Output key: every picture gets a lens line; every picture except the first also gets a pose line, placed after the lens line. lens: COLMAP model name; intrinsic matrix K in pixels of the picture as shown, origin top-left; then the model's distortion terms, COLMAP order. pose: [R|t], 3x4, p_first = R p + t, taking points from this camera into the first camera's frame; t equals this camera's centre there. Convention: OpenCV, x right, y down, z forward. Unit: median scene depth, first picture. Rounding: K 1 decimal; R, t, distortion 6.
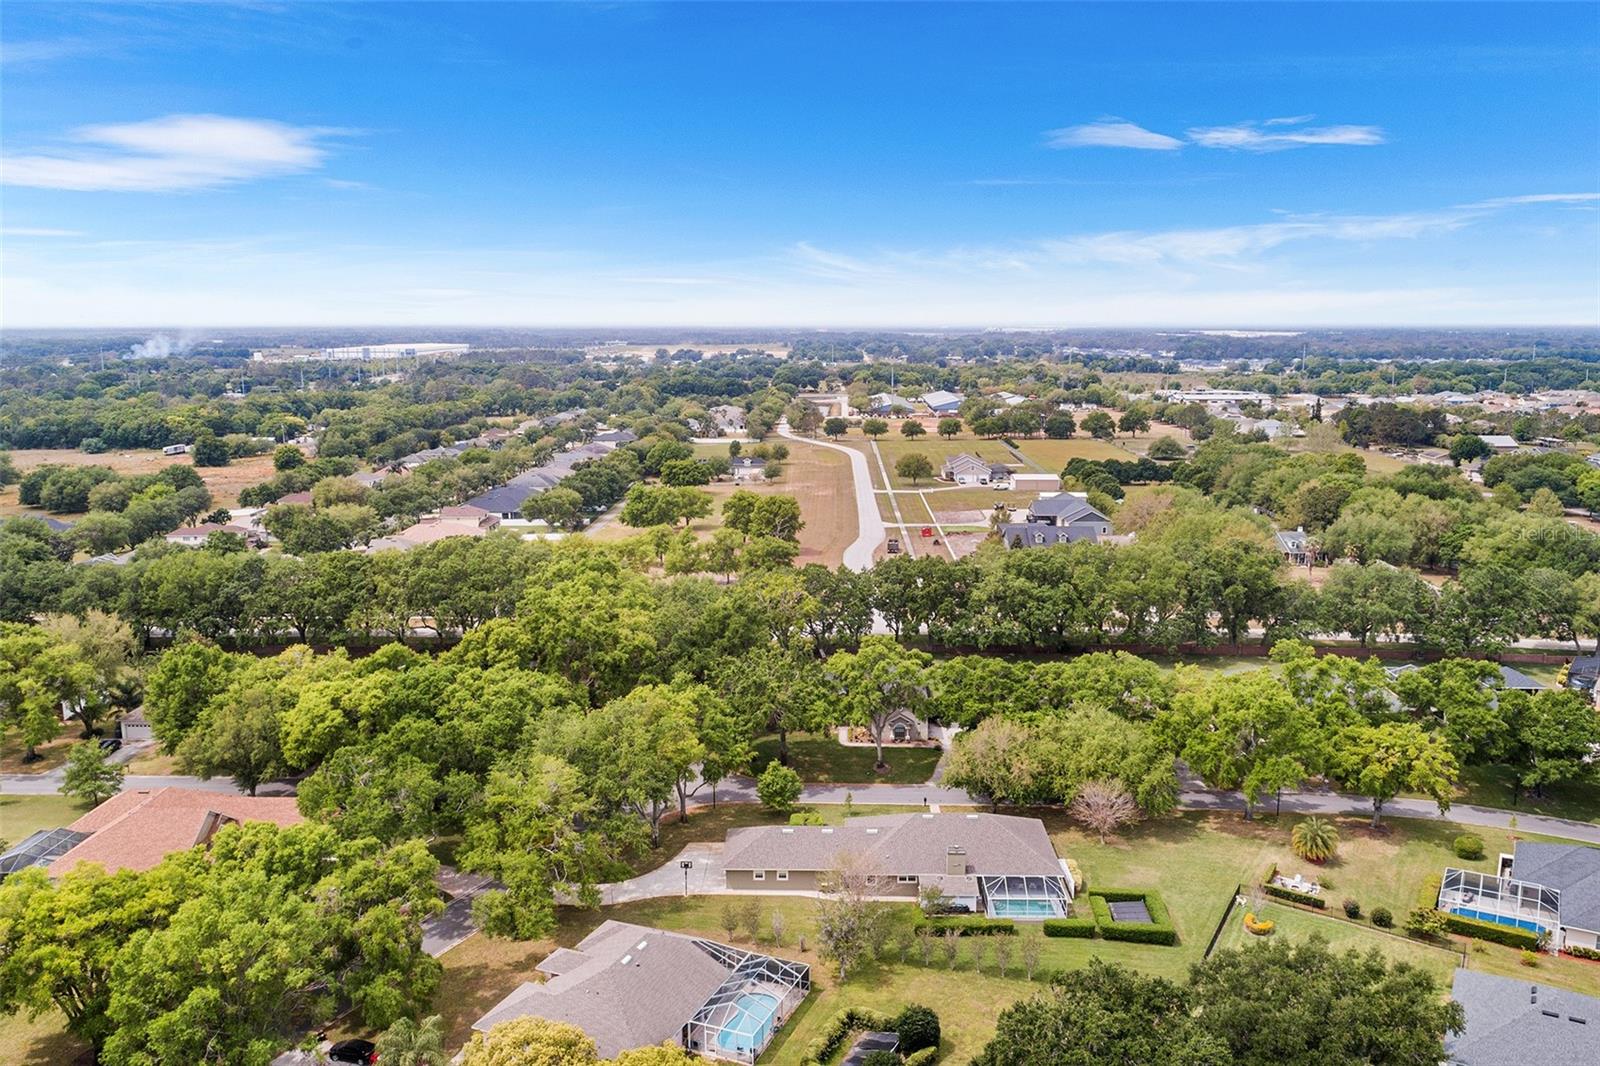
lens RADIAL K [[1293.0, 0, 805.4], [0, 1293.0, 534.5], [0, 0, 1]] dist [-0.008071, -0.001265]
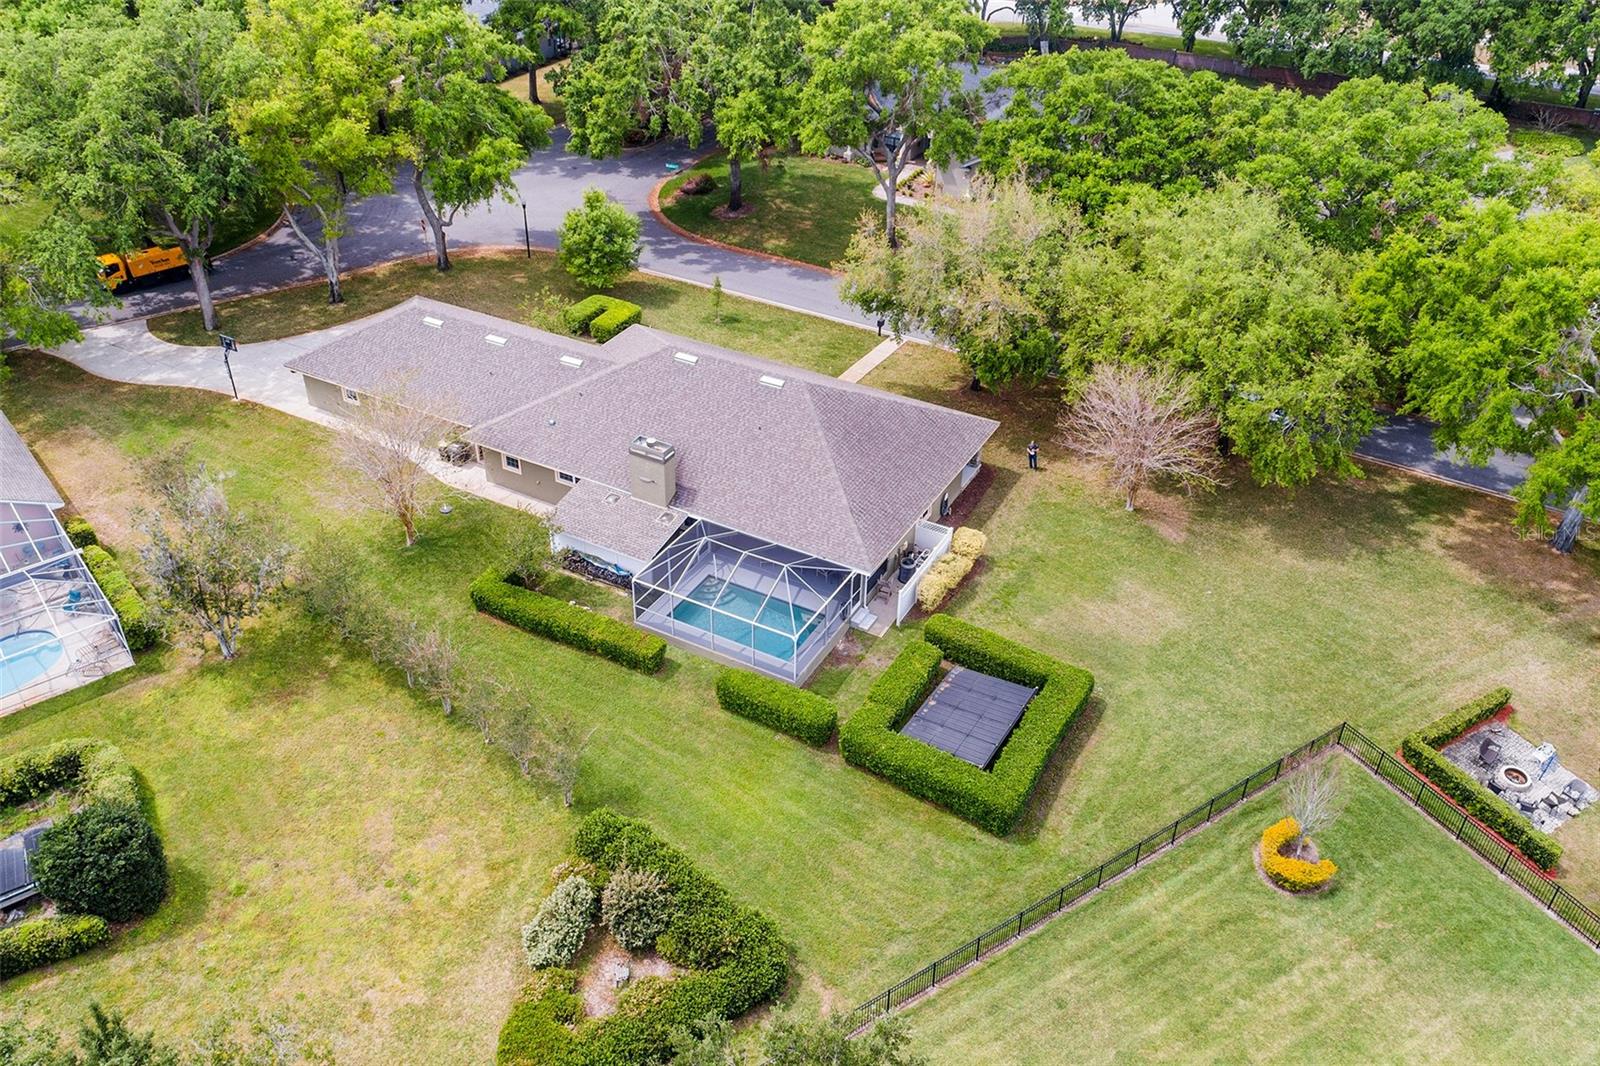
lens RADIAL K [[1293.0, 0, 805.4], [0, 1293.0, 534.5], [0, 0, 1]] dist [-0.008071, -0.001265]
pose [[0.886289, 0.278120, -0.370326, 0.242353], [-0.100610, 0.896136, 0.432224, 0.057818], [0.452073, -0.345817, 0.822217, 0.484051]]
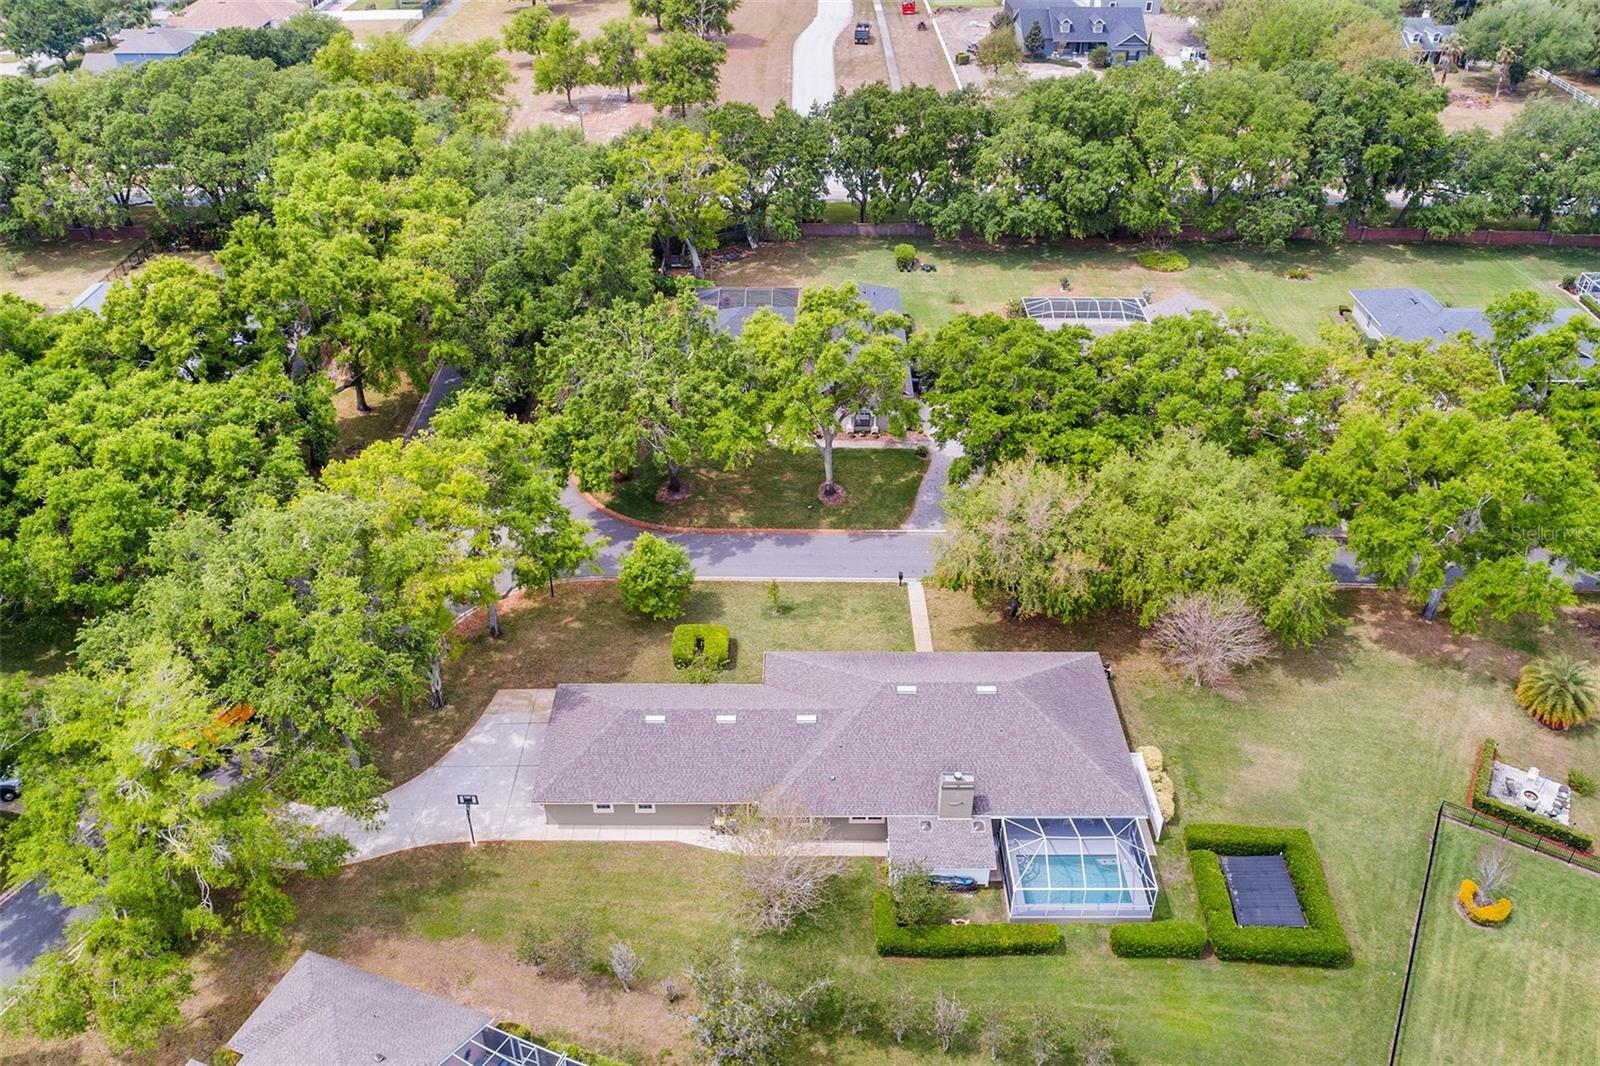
lens RADIAL K [[1293.0, 0, 805.4], [0, 1293.0, 534.5], [0, 0, 1]] dist [-0.008071, -0.001265]
pose [[0.999693, -0.007445, 0.023632, 0.029597], [-0.002865, 0.912651, 0.408729, -0.054594], [-0.024611, -0.408671, 0.912350, 0.399890]]
